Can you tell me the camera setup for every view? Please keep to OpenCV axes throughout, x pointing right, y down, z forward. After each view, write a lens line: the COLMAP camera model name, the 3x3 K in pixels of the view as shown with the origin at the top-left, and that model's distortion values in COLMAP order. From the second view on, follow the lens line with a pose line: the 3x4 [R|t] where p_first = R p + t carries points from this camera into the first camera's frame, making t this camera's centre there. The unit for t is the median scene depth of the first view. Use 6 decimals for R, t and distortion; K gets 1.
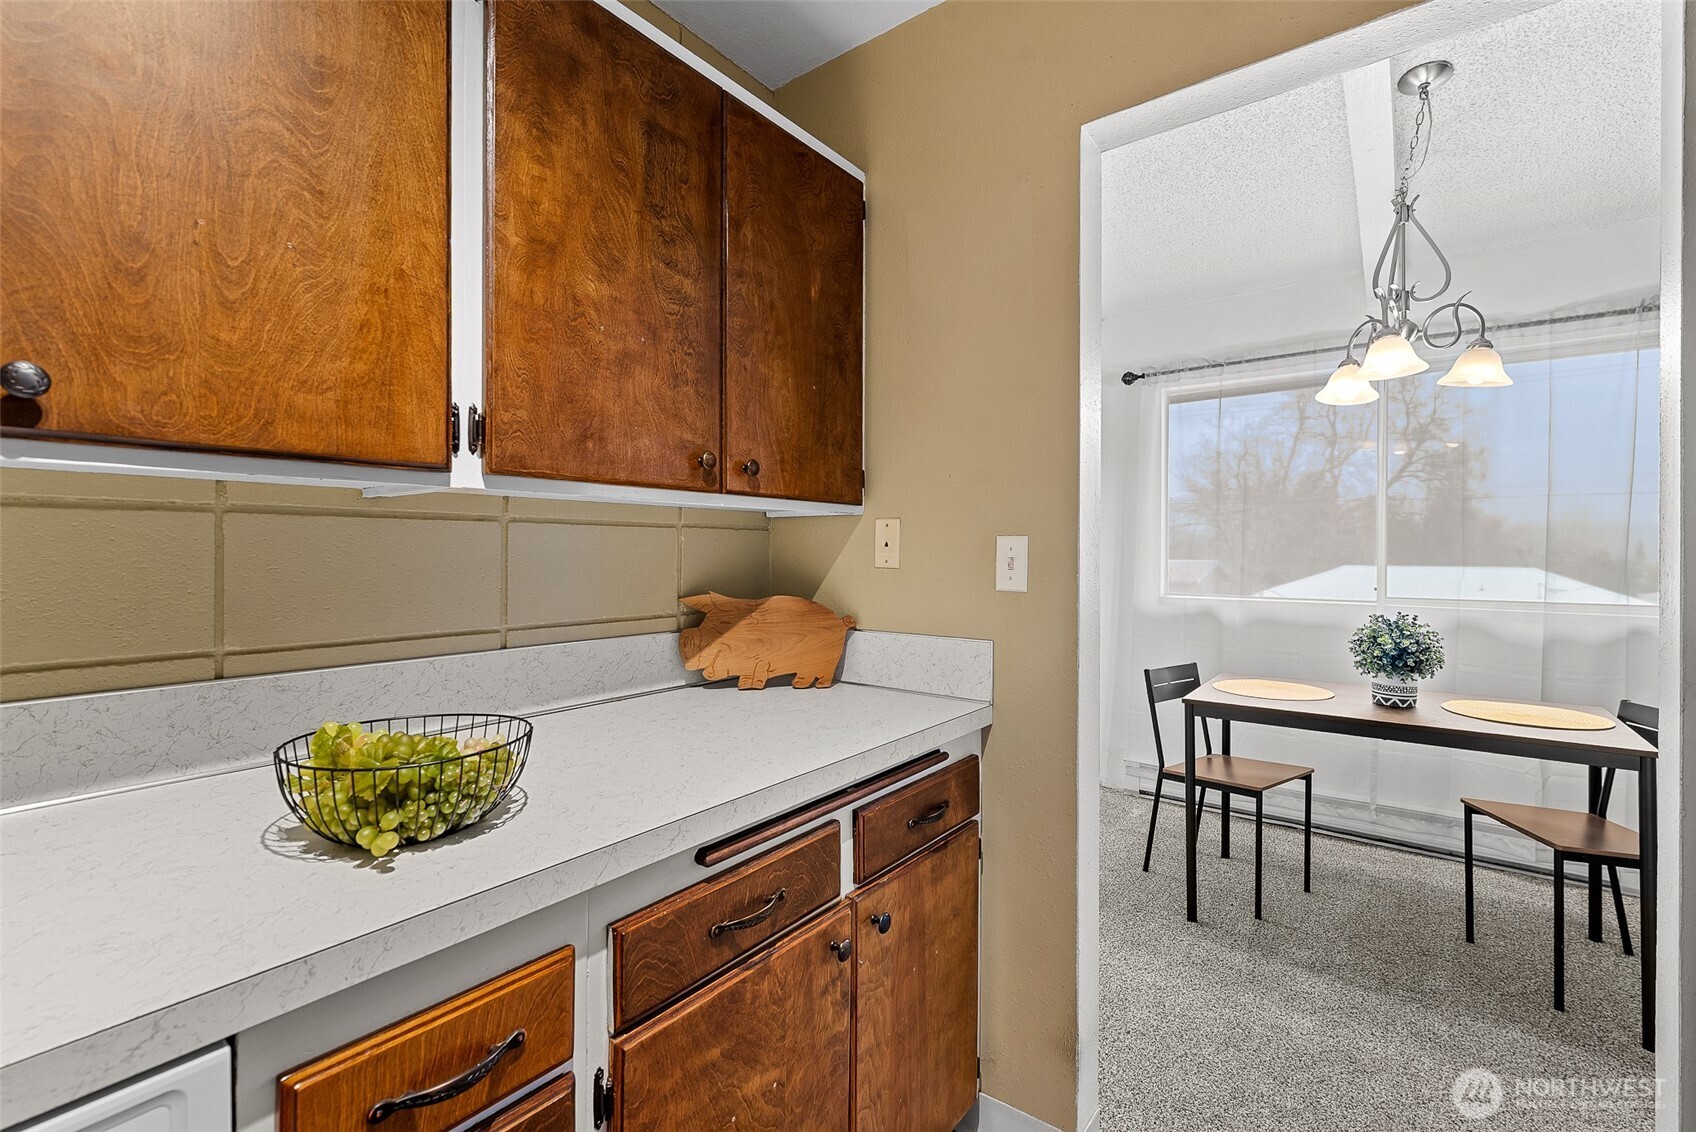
lens RADIAL K [[755.7, 0, 845.6], [0, 755.7, 549.5], [0, 0, 1]] dist [0.004802, -0.001197]
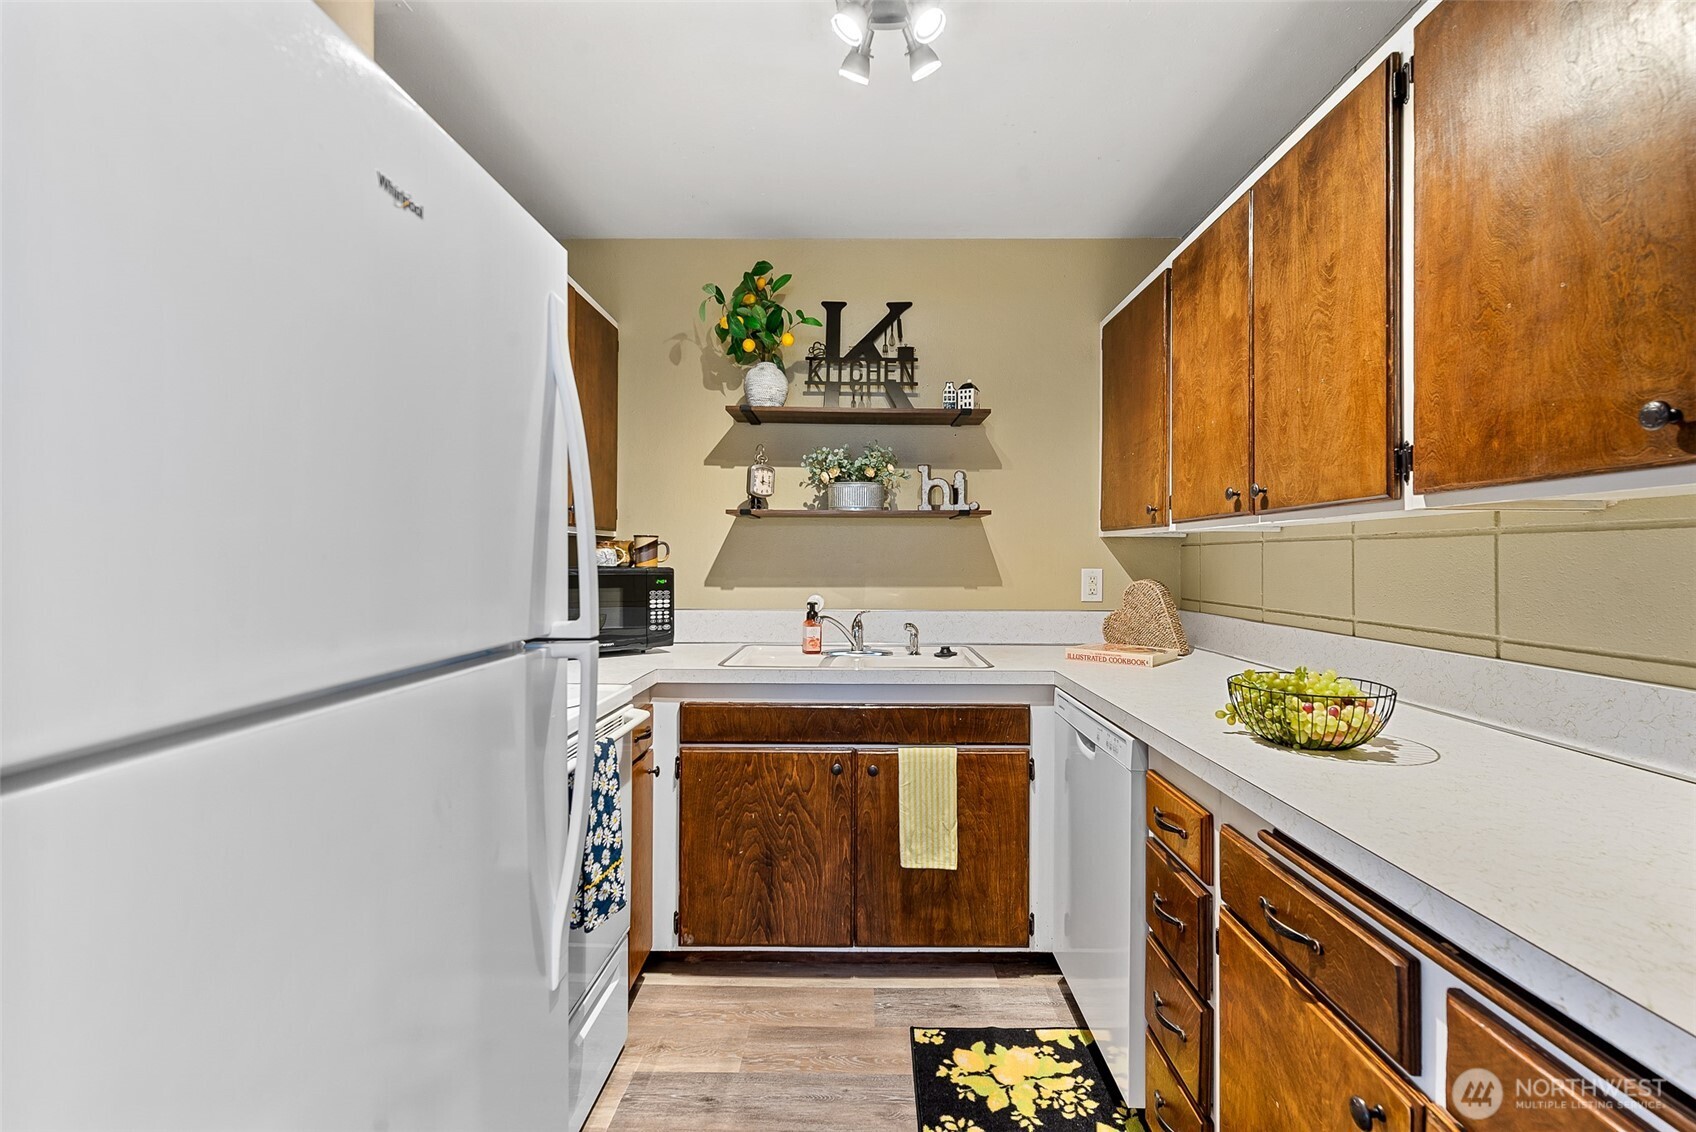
lens RADIAL K [[755.7, 0, 857.0], [0, 755.7, 554.8], [0, 0, 1]] dist [0.004802, -0.001197]
pose [[-0.802344, -0.009945, -0.596779, 0.888022], [-0.006775, 0.999949, -0.007554, 0.005253], [0.596823, -0.002018, -0.802370, 1.399551]]
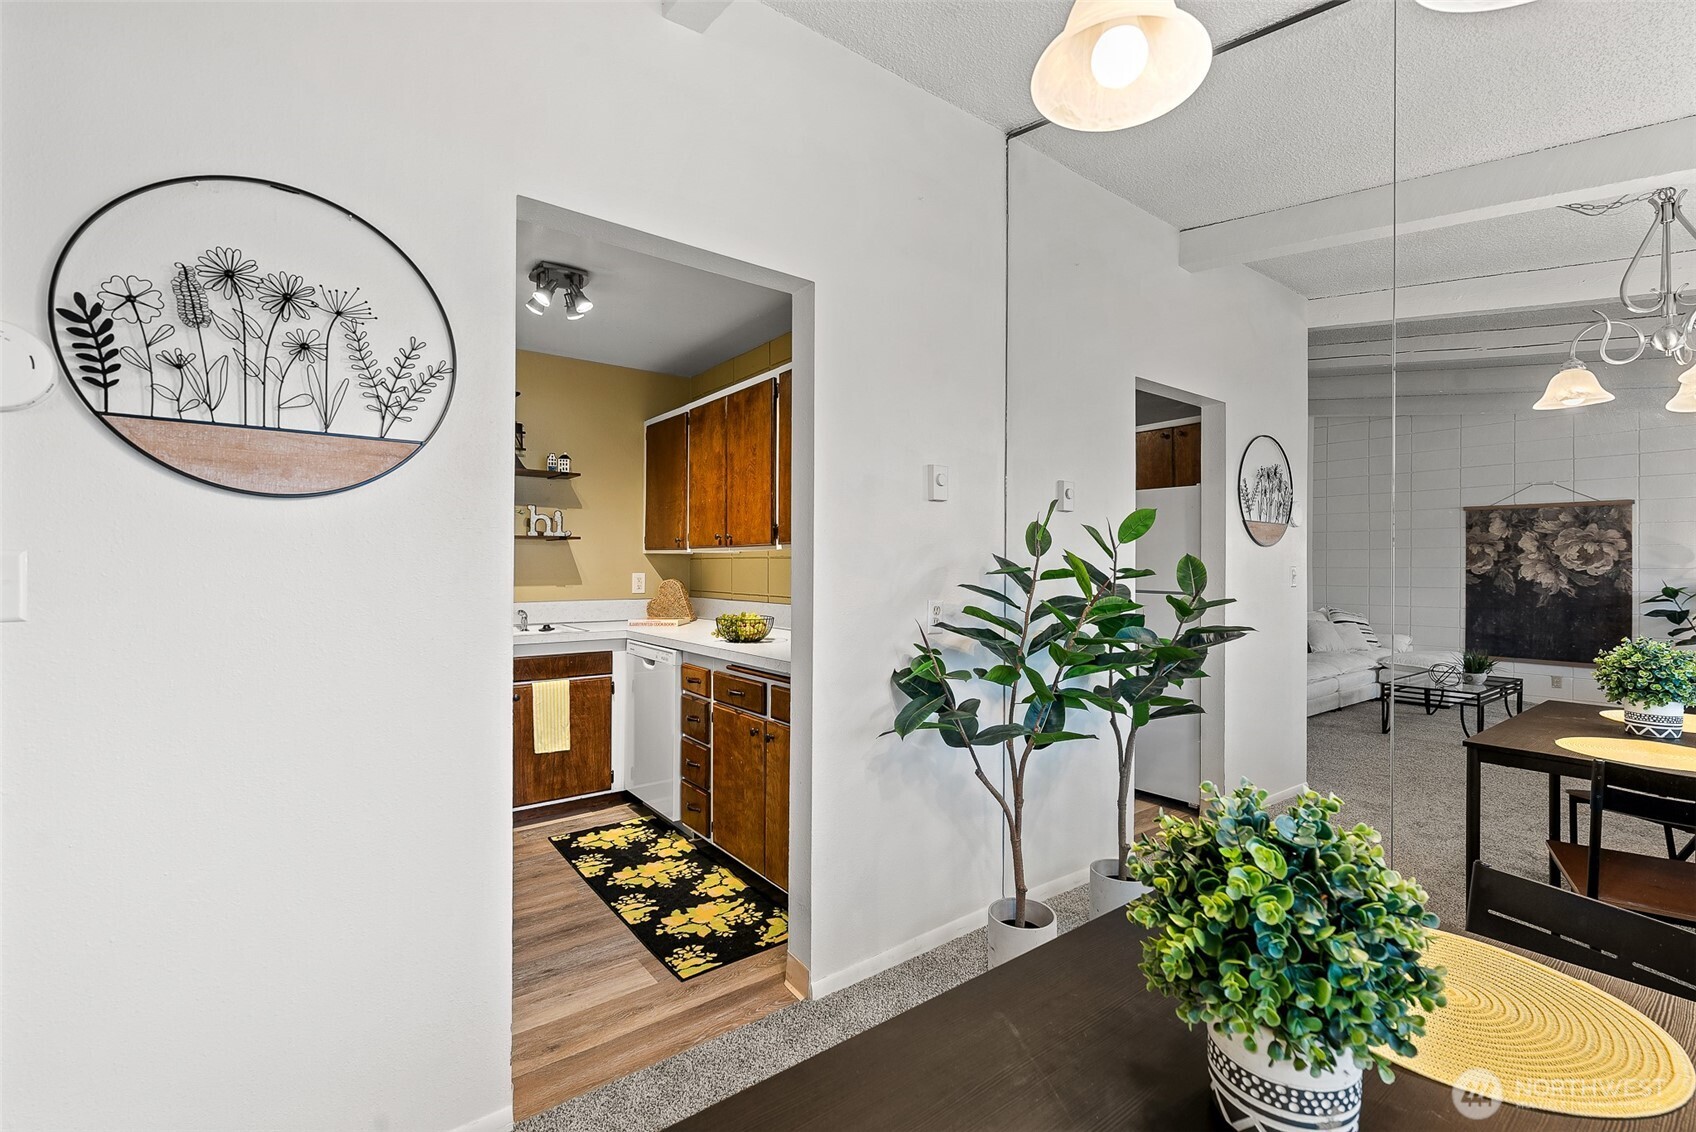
lens RADIAL K [[755.7, 0, 852.2], [0, 755.7, 563.7], [0, 0, 1]] dist [0.004802, -0.001197]
pose [[-0.289817, -0.008427, -0.957045, 2.431087], [-0.004297, 0.999963, -0.007504, 0.002239], [0.957072, 0.001938, -0.289842, 2.181738]]
